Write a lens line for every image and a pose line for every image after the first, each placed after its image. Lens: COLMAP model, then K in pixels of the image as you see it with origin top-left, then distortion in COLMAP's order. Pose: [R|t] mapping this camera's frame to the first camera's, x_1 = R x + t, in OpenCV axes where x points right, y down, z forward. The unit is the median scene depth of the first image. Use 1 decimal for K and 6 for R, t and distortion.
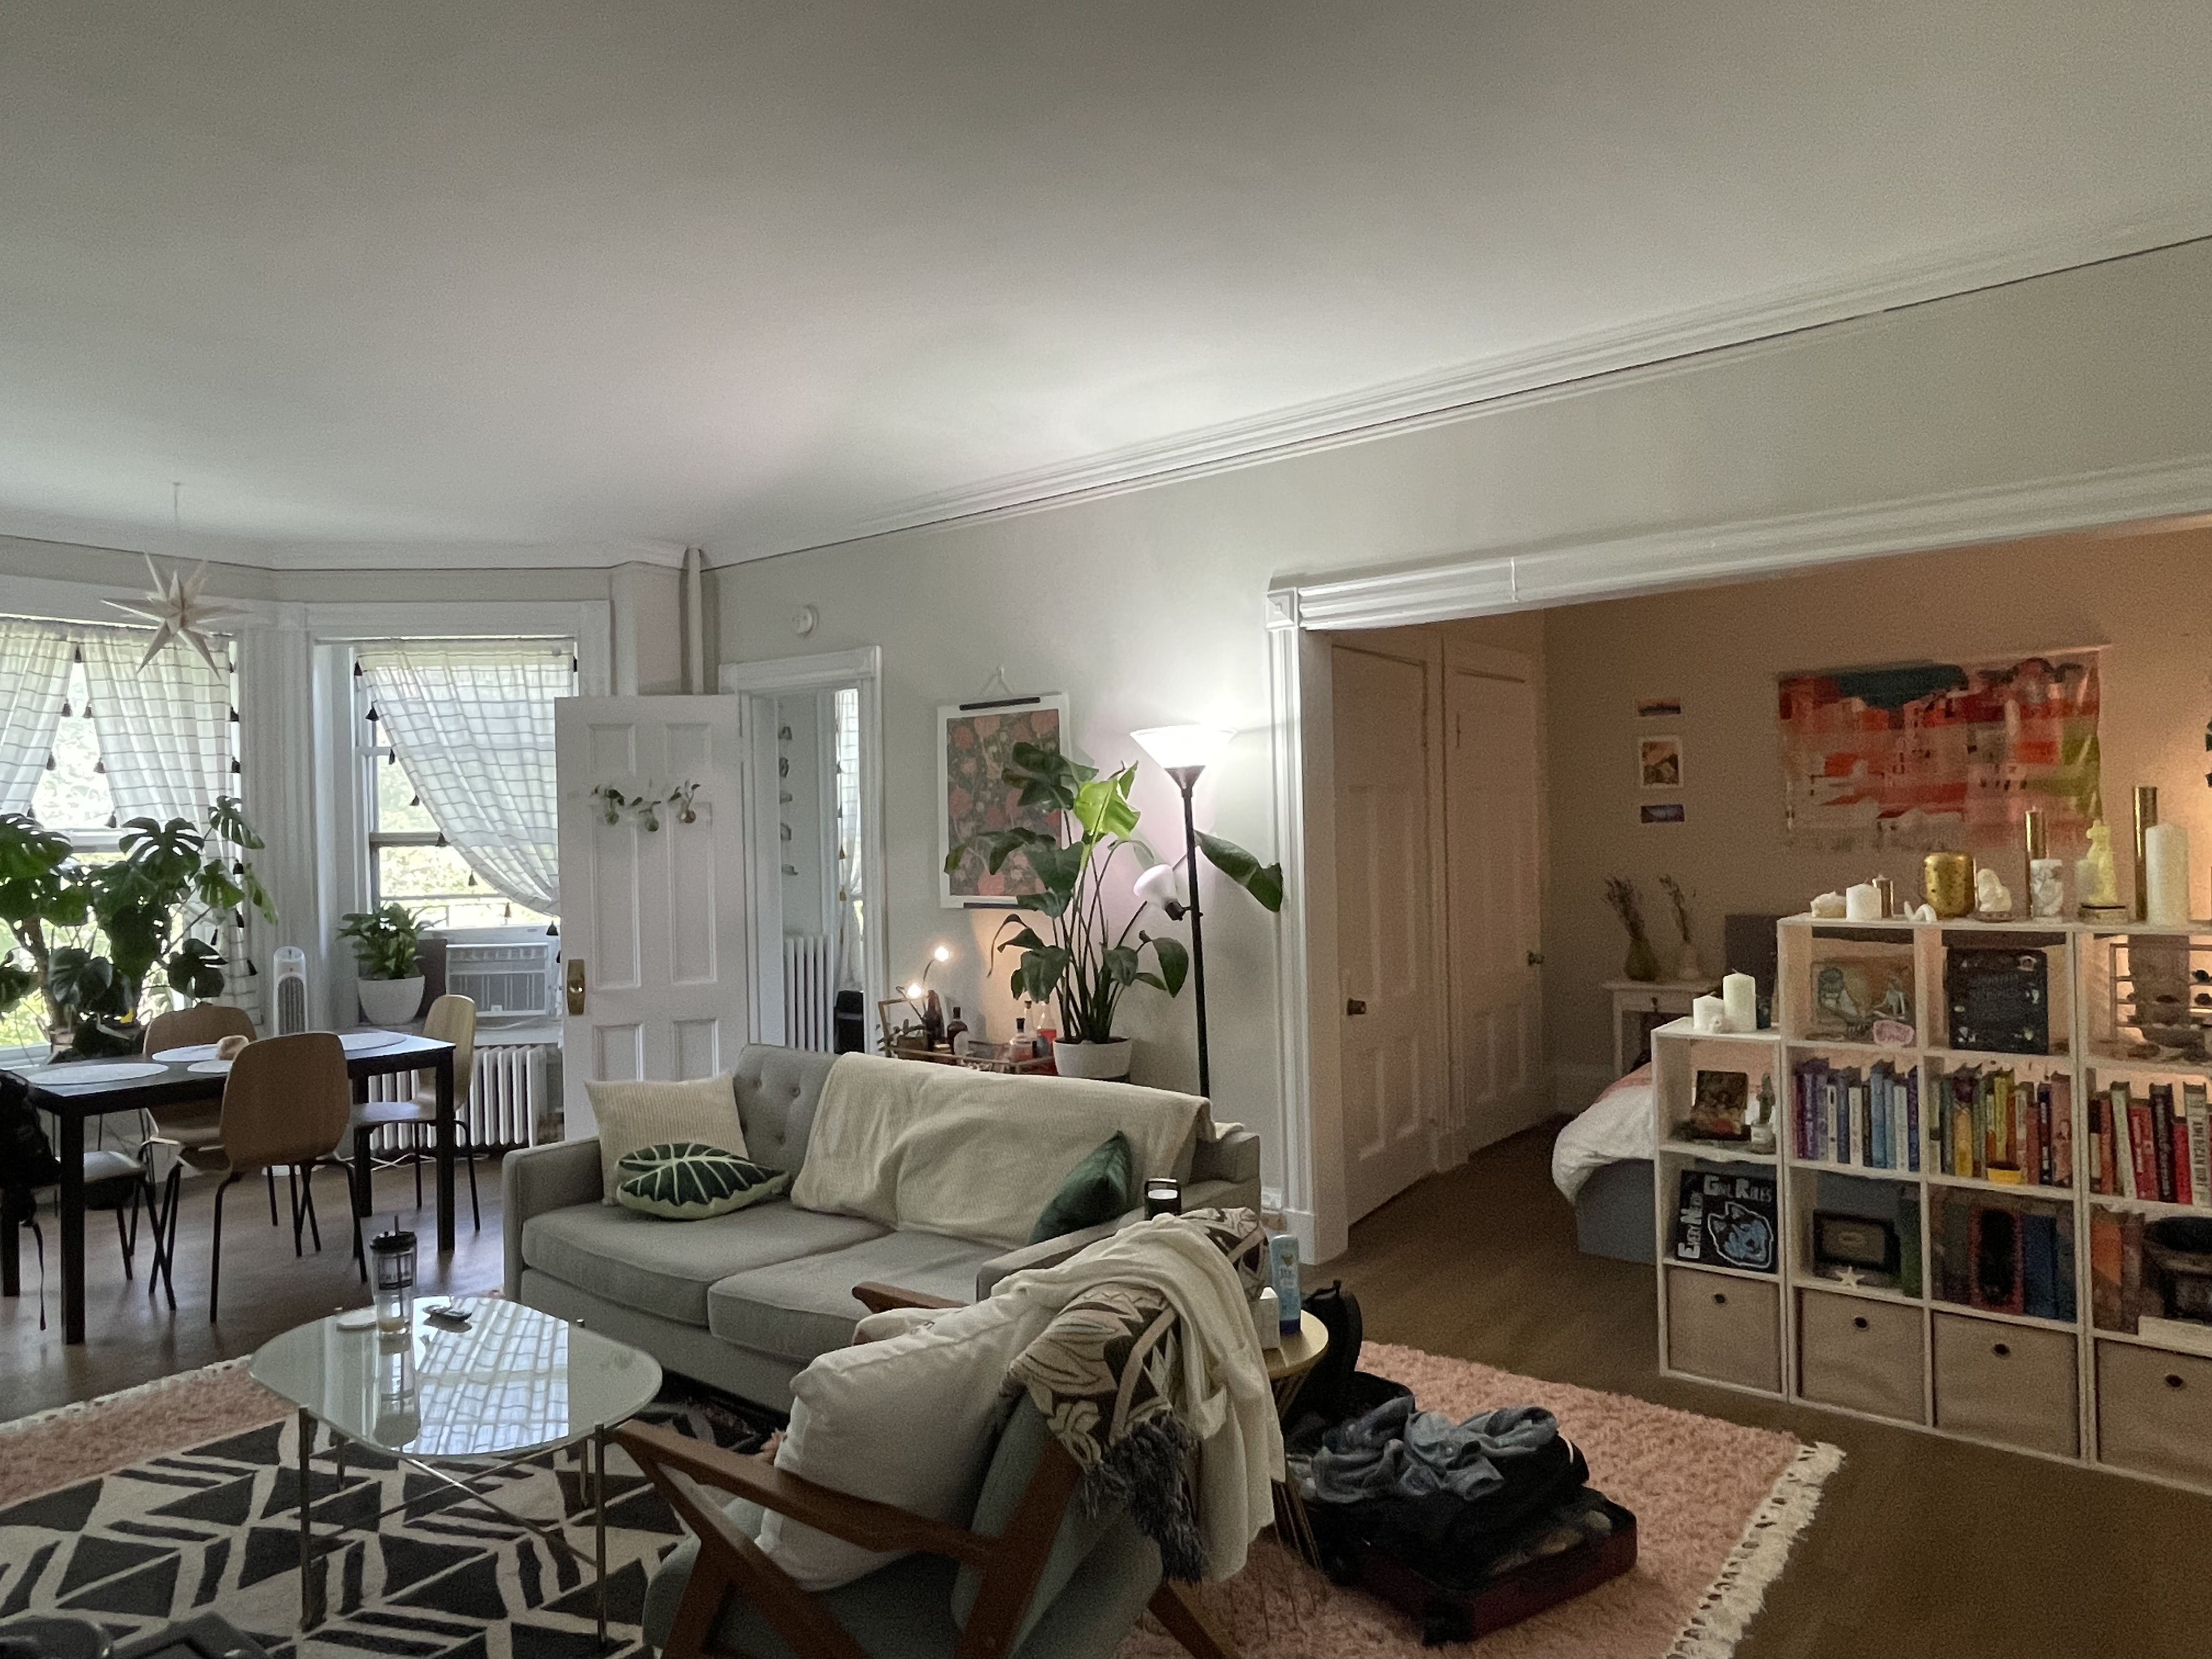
lens RADIAL K [[1388.0, 0, 1095.6], [0, 1388.0, 823.8], [0, 0, 1]] dist [-0.007512, -0.003199]
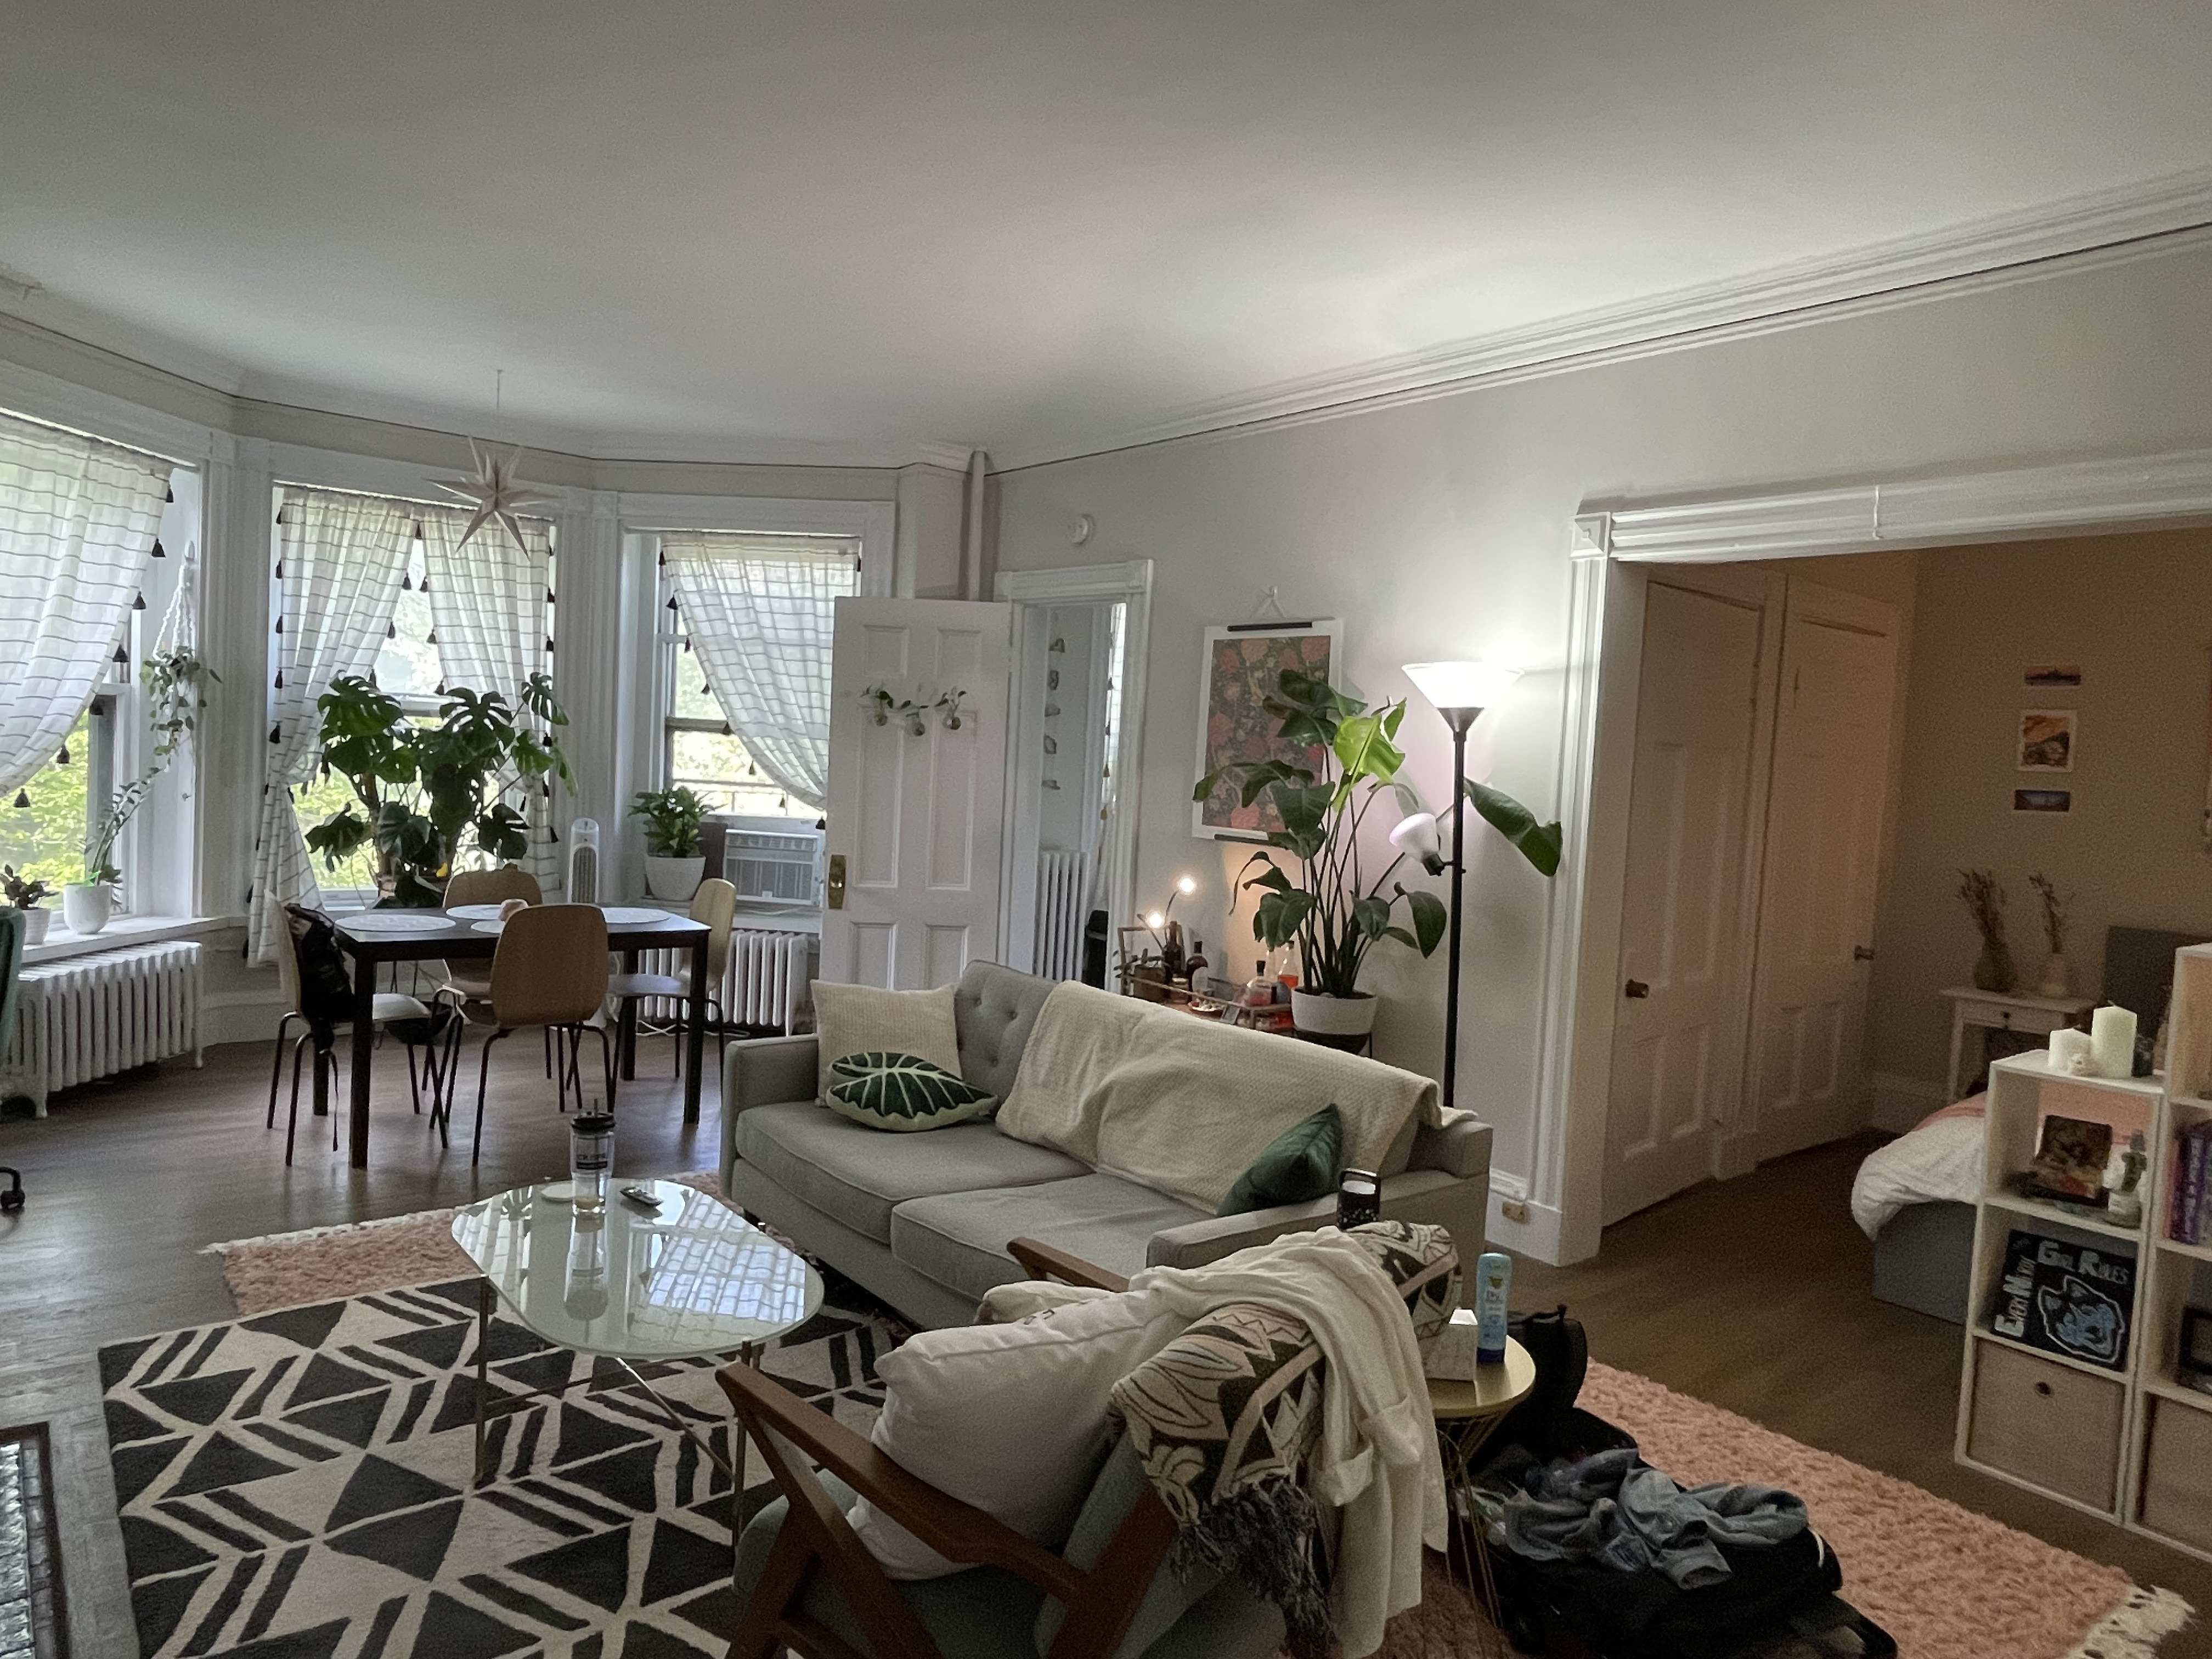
lens RADIAL K [[1388.0, 0, 1098.6], [0, 1388.0, 828.6], [0, 0, 1]] dist [-0.007512, -0.003199]
pose [[0.974312, 0.087018, -0.207713, 0.028721], [-0.074654, 0.994979, 0.066653, -0.005116], [0.212470, -0.049435, 0.975916, 0.060881]]
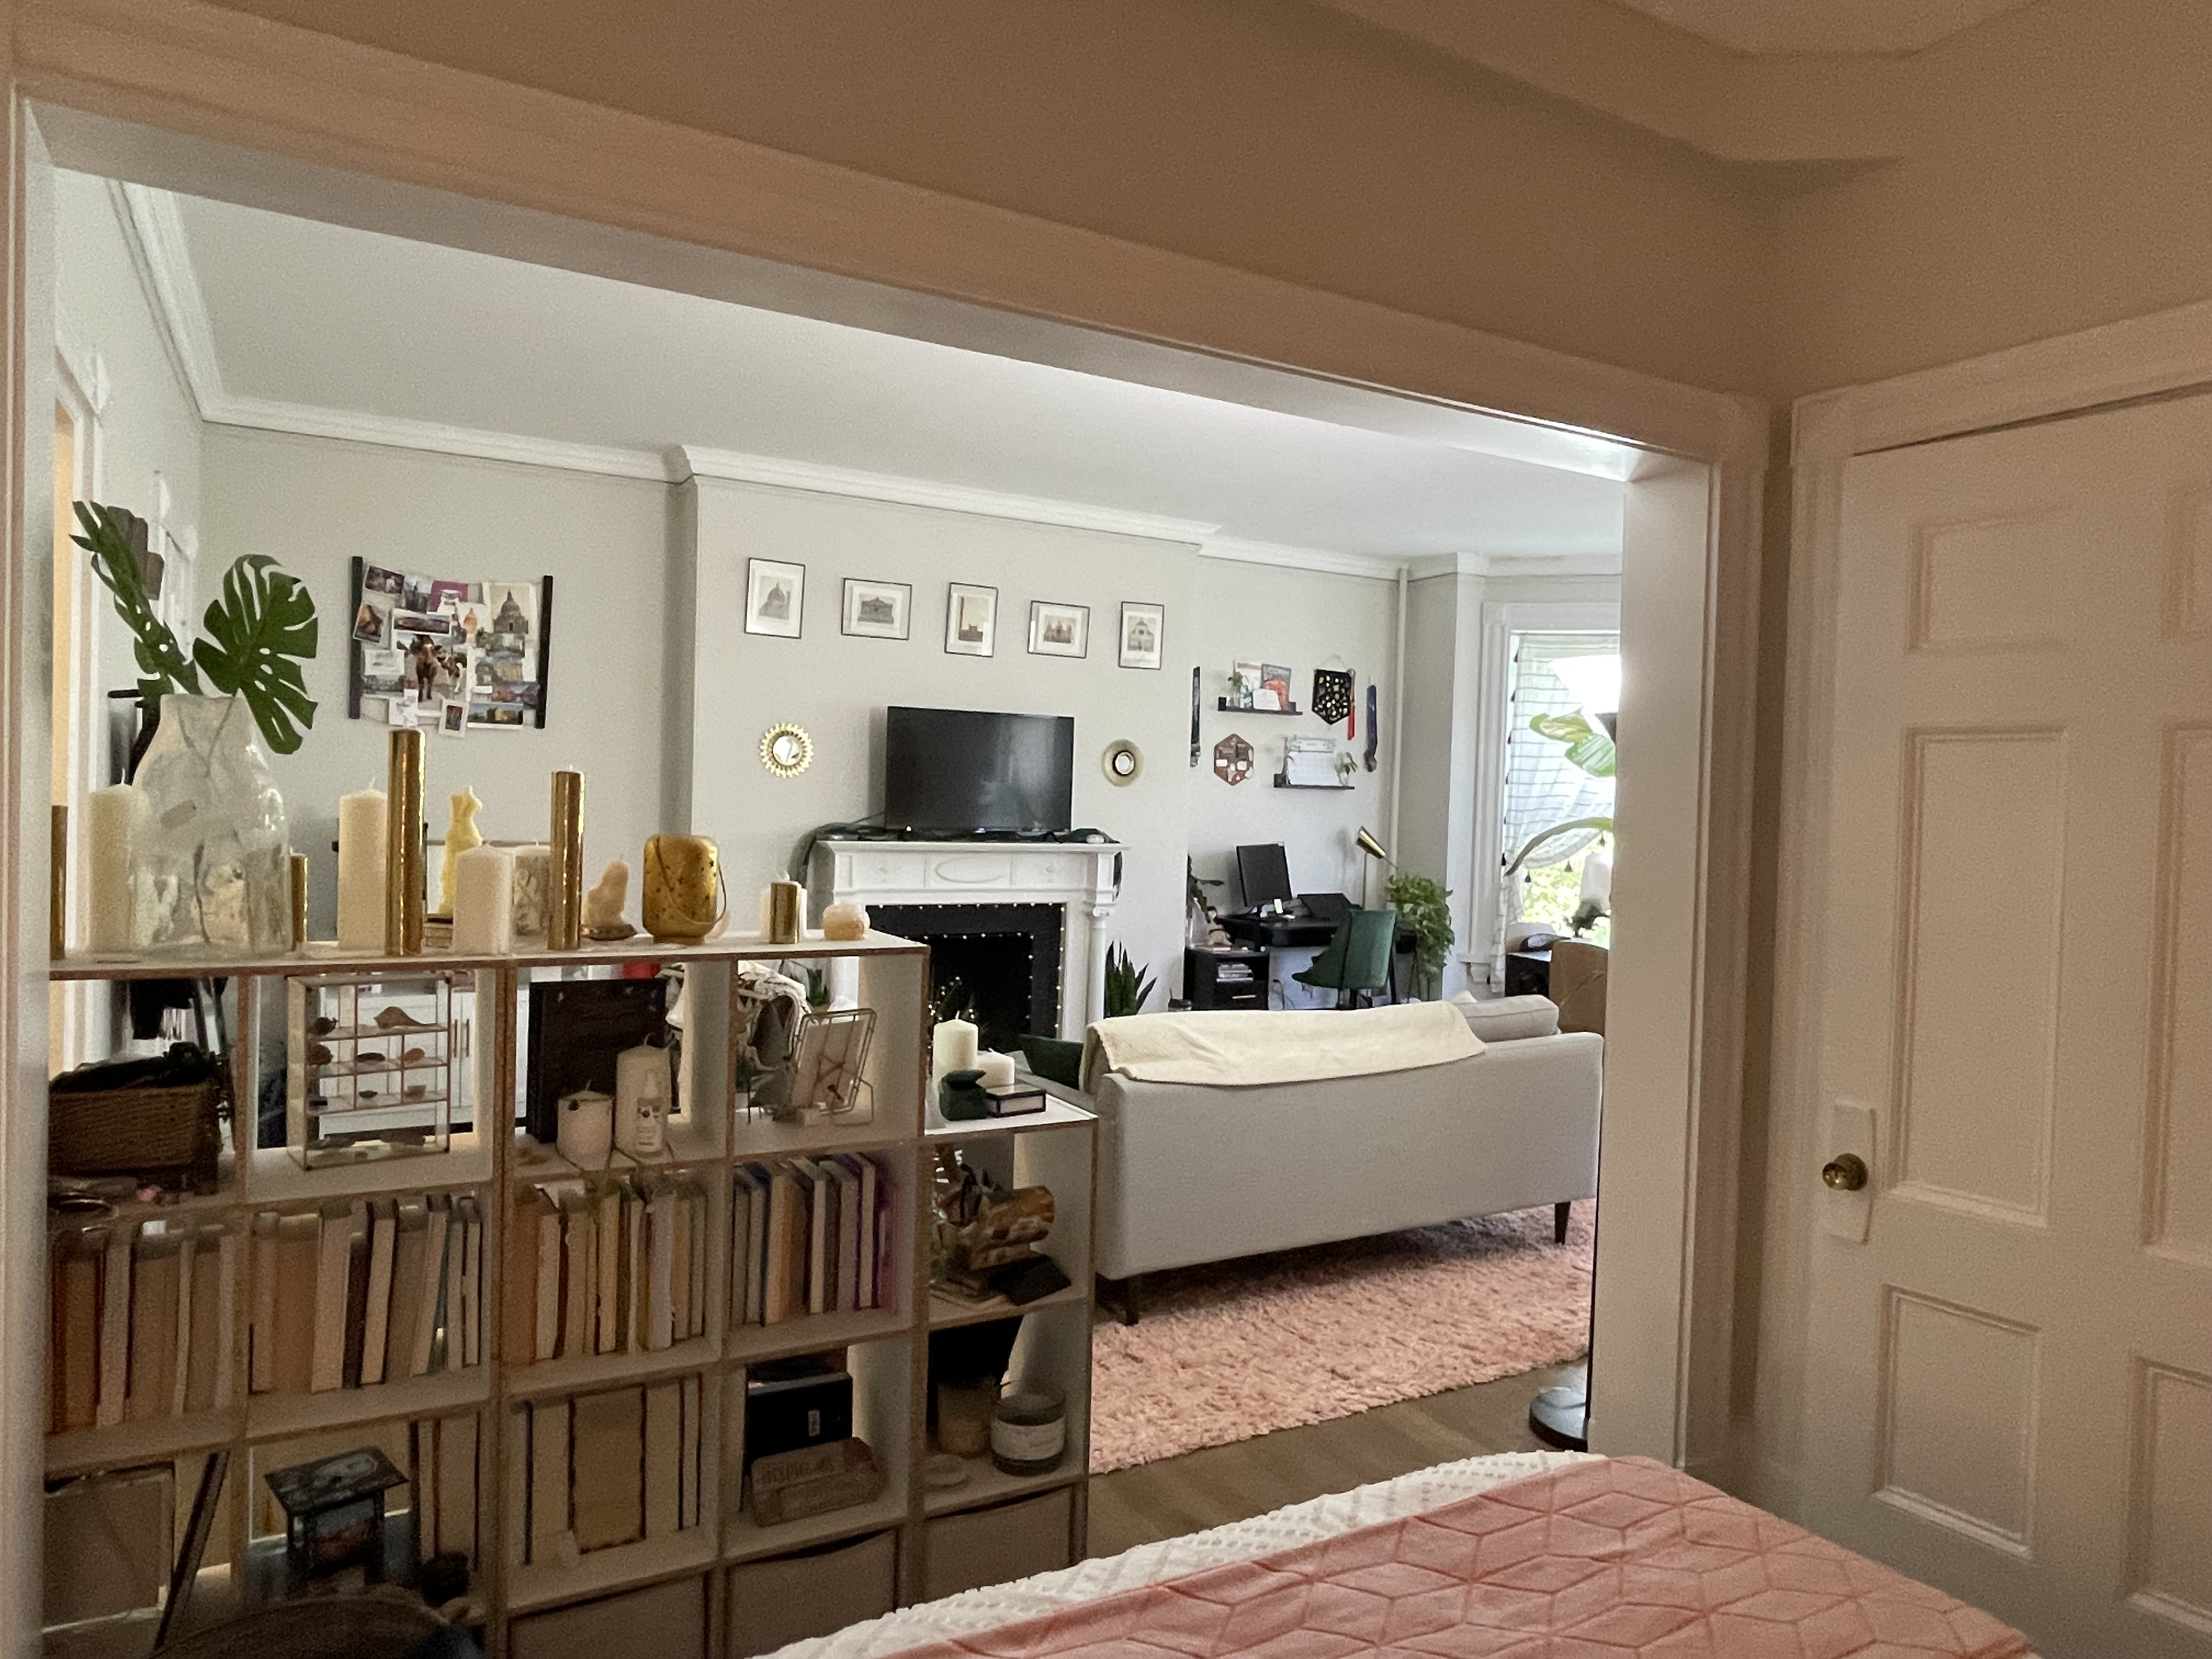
lens RADIAL K [[1388.0, 0, 1089.3], [0, 1388.0, 821.9], [0, 0, 1]] dist [-0.007512, -0.003199]
pose [[-0.378561, 0.030133, -0.925086, 0.798038], [-0.015674, 0.999118, 0.038959, -0.008667], [0.925444, 0.029248, -0.377755, 1.002570]]
